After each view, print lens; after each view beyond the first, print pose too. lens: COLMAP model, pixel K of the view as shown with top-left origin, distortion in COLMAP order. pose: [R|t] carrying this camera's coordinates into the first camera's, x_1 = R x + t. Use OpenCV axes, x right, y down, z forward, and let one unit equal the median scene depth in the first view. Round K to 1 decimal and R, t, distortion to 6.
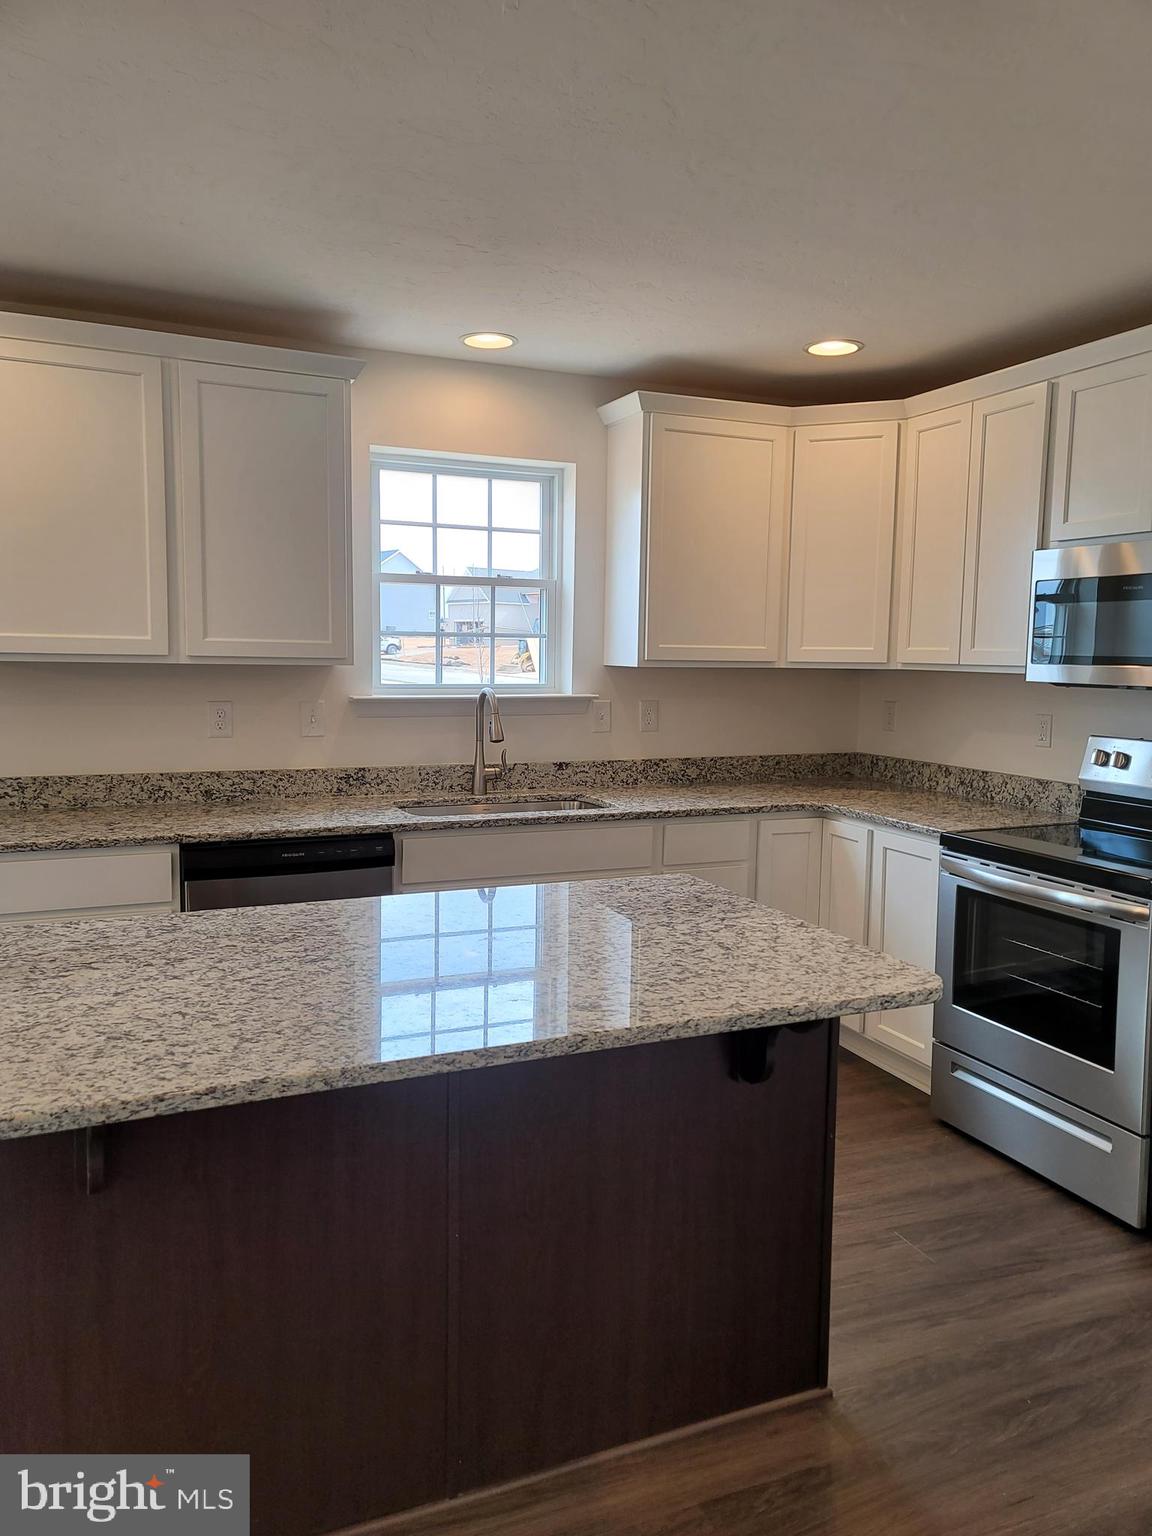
lens RADIAL K [[1131.9, 0, 579.7], [0, 1131.9, 763.2], [0, 0, 1]] dist [0.068967, -0.042290]
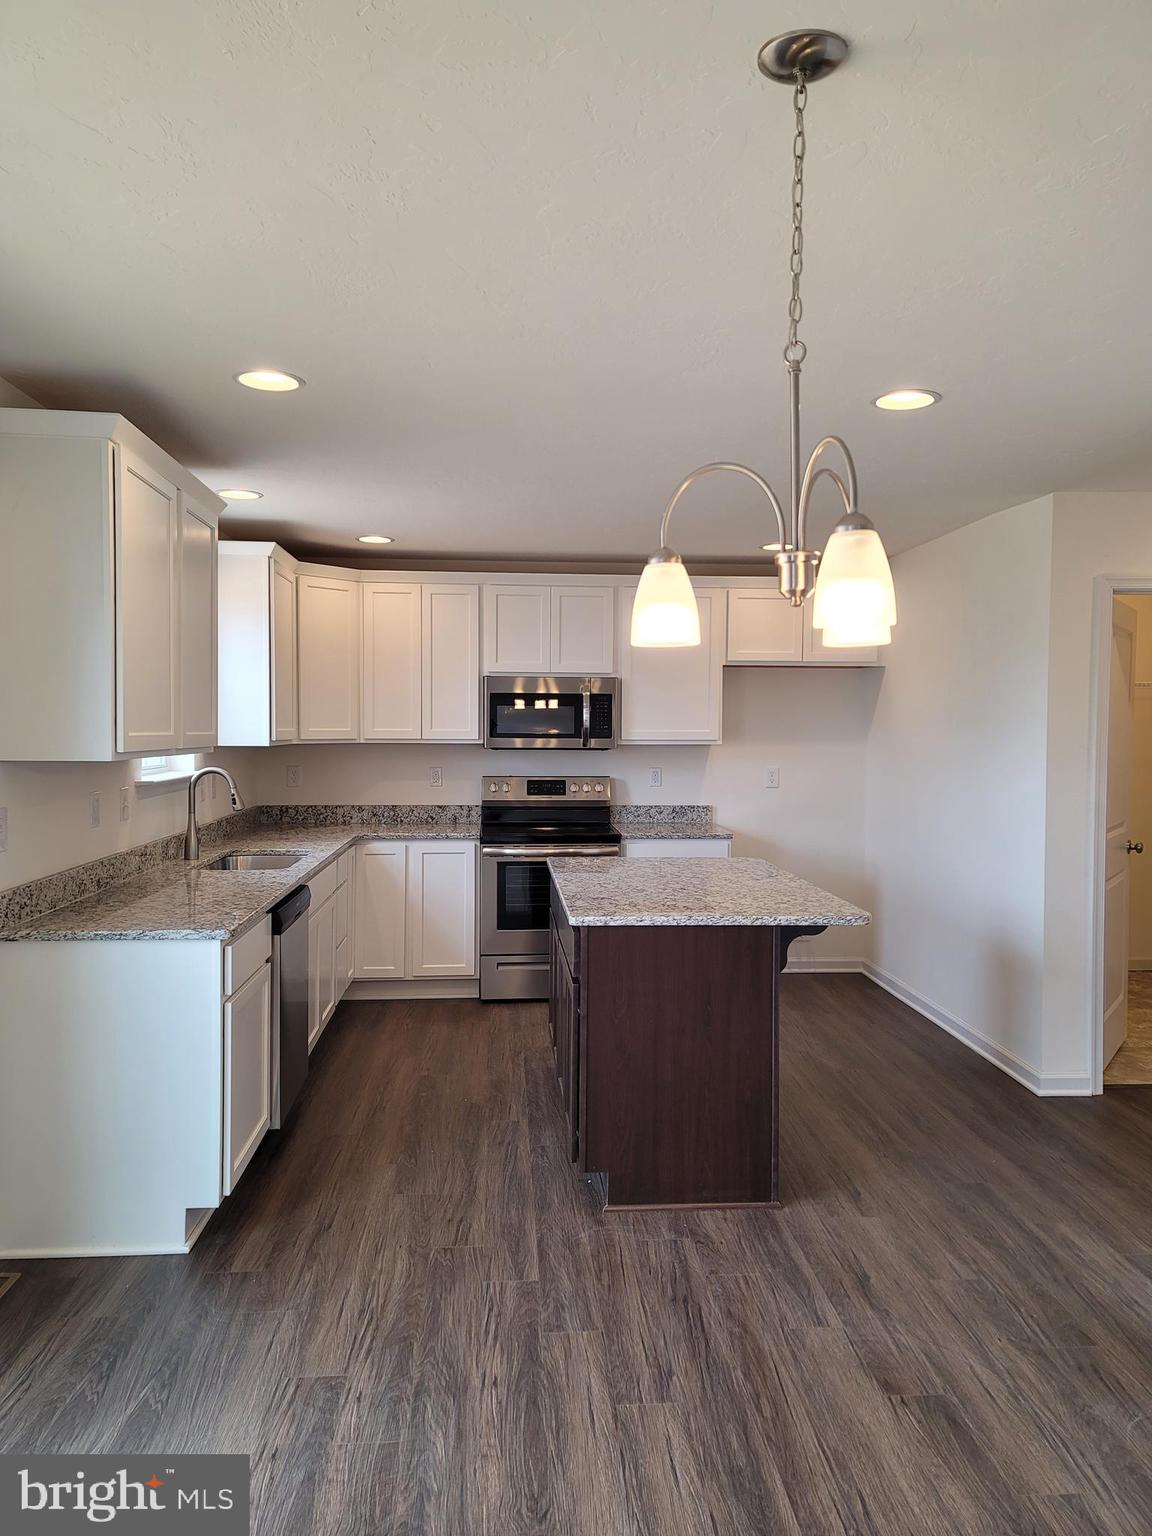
lens RADIAL K [[1131.9, 0, 578.9], [0, 1131.9, 762.7], [0, 0, 1]] dist [0.068967, -0.042290]
pose [[0.334318, -0.044296, 0.941419, -1.067876], [0.096415, 0.995262, 0.012590, -0.048077], [-0.937516, 0.086558, 0.337004, 0.221318]]
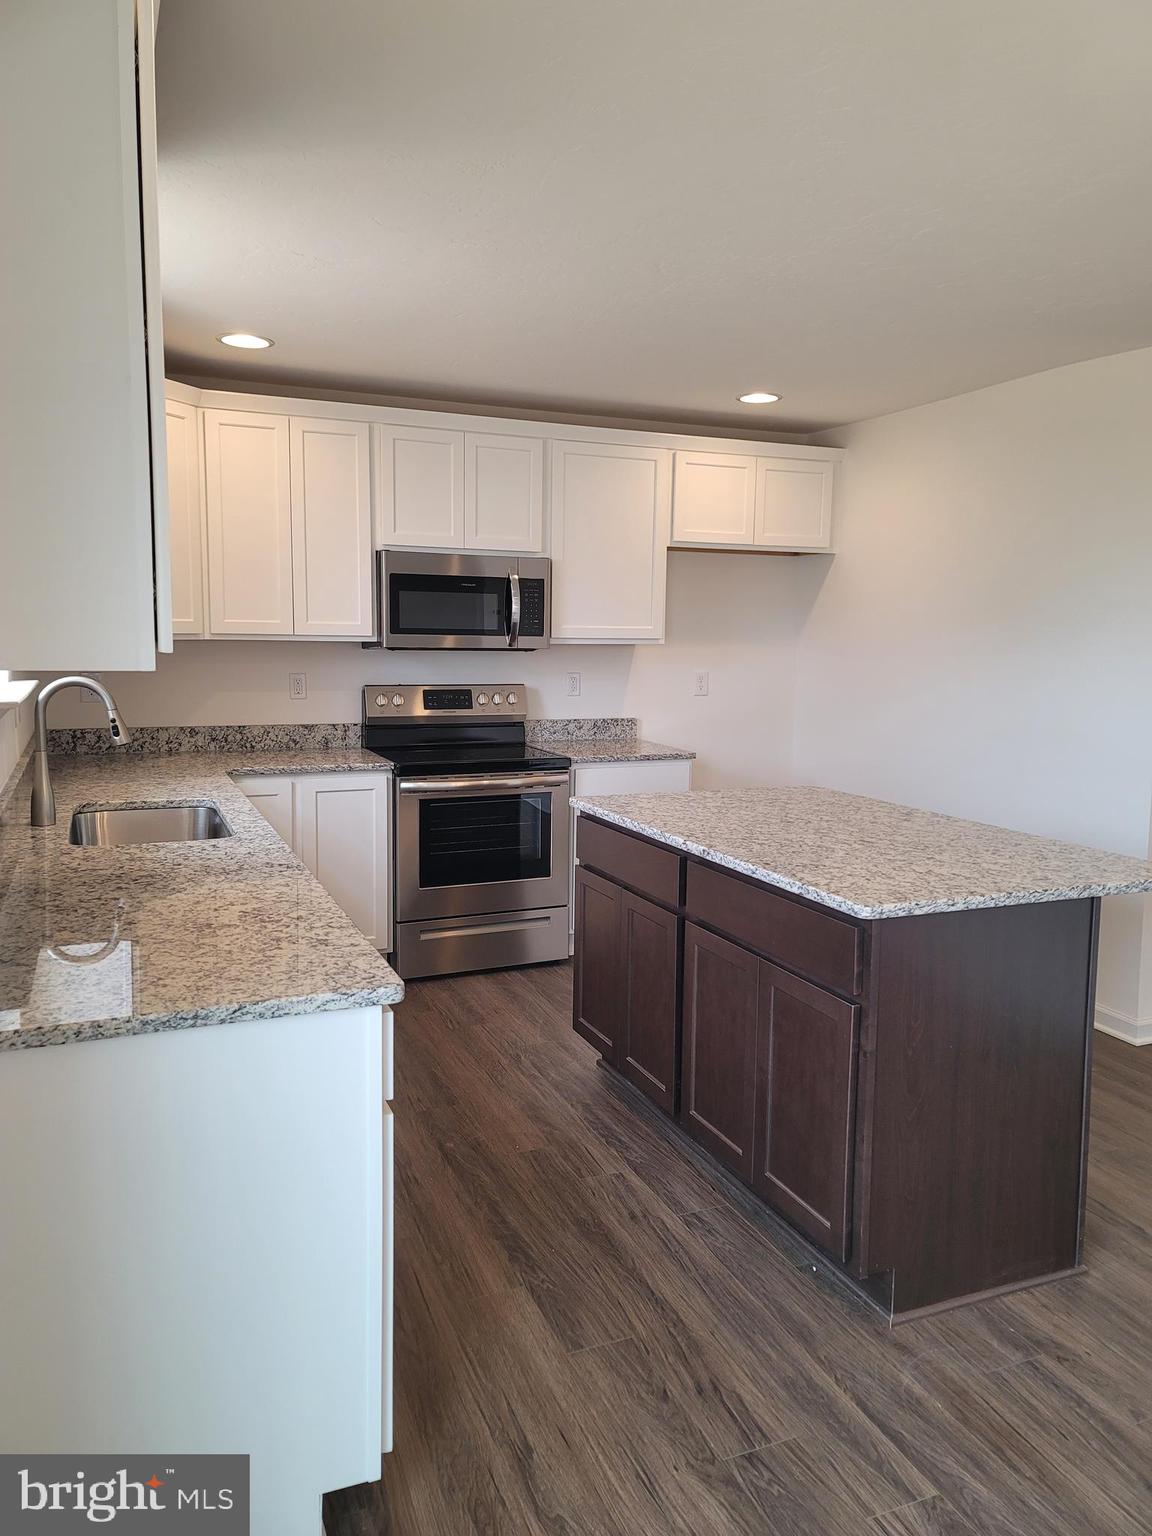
lens RADIAL K [[1131.9, 0, 592.8], [0, 1131.9, 757.9], [0, 0, 1]] dist [0.068967, -0.042290]
pose [[0.004741, -0.126853, 0.991910, -0.820570], [0.090096, 0.987941, 0.125915, -0.076233], [-0.995922, 0.088770, 0.016112, 0.636234]]
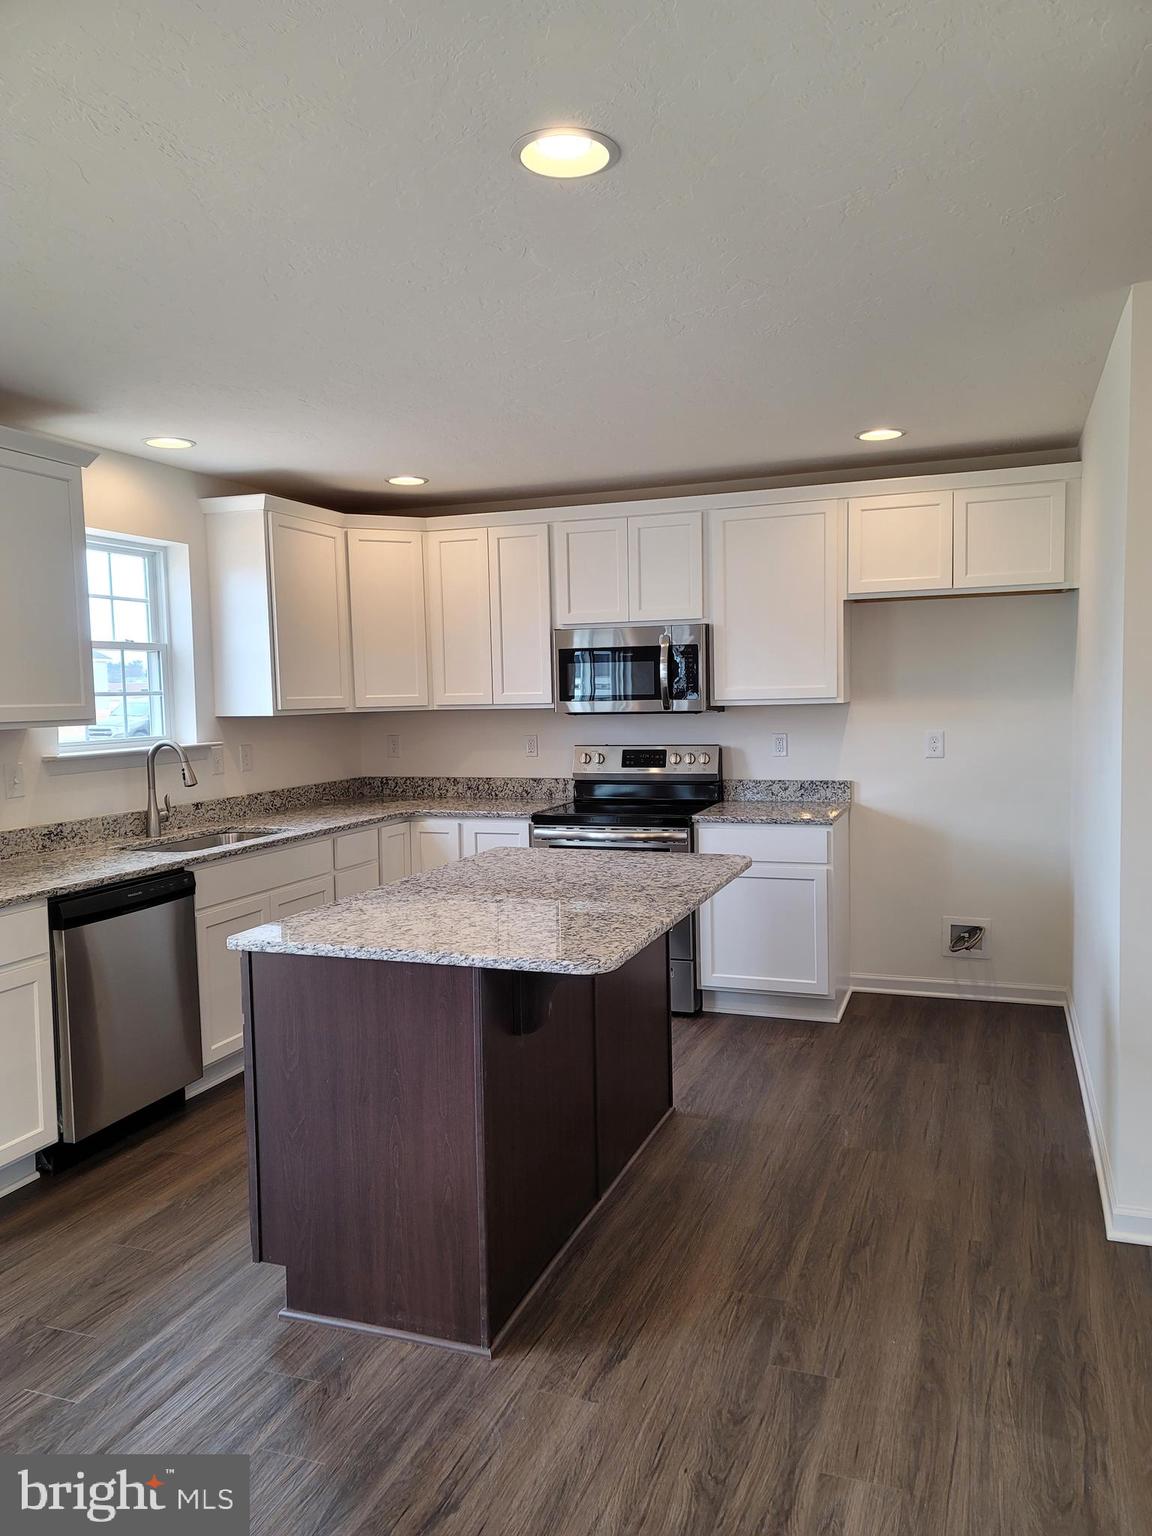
lens RADIAL K [[1131.9, 0, 580.1], [0, 1131.9, 782.0], [0, 0, 1]] dist [0.068967, -0.042290]
pose [[0.693725, -0.088563, 0.714775, -0.601421], [0.105569, 0.994196, 0.020724, -0.004947], [-0.712462, 0.061081, 0.699048, -0.087771]]
